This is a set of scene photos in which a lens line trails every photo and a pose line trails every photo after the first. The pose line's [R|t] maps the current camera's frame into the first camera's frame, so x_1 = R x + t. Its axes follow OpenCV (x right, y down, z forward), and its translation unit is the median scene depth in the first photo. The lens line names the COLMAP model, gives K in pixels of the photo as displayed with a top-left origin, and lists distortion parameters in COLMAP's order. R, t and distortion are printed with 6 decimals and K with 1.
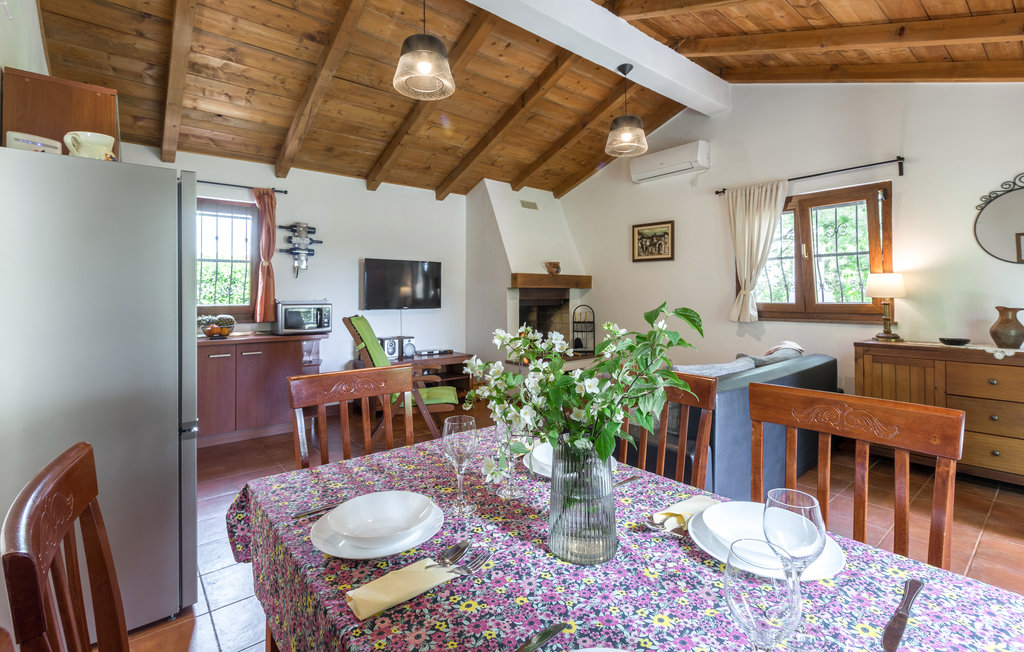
lens RADIAL K [[452.2, 0, 505.7], [0, 452.2, 294.2], [0, 0, 1]] dist [-0.004643, 0.000713]
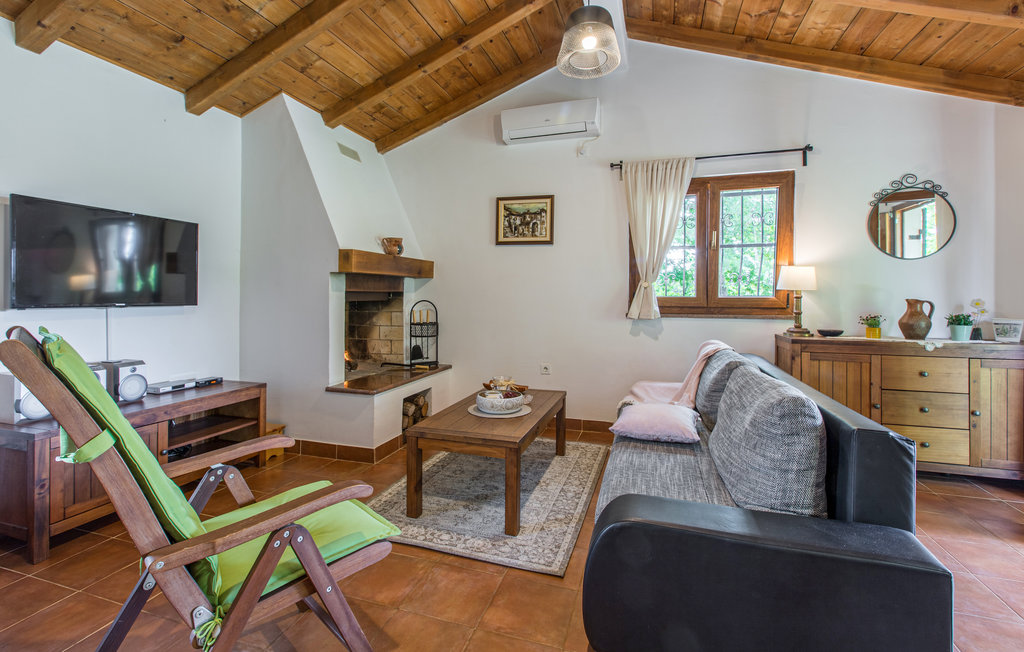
lens RADIAL K [[452.2, 0, 503.0], [0, 452.2, 297.8], [0, 0, 1]] dist [-0.004643, 0.000713]
pose [[0.843797, 0.004734, 0.536641, -0.131979], [-0.010262, 0.999921, 0.007316, 0.014808], [-0.536564, -0.011680, 0.843779, 0.347409]]
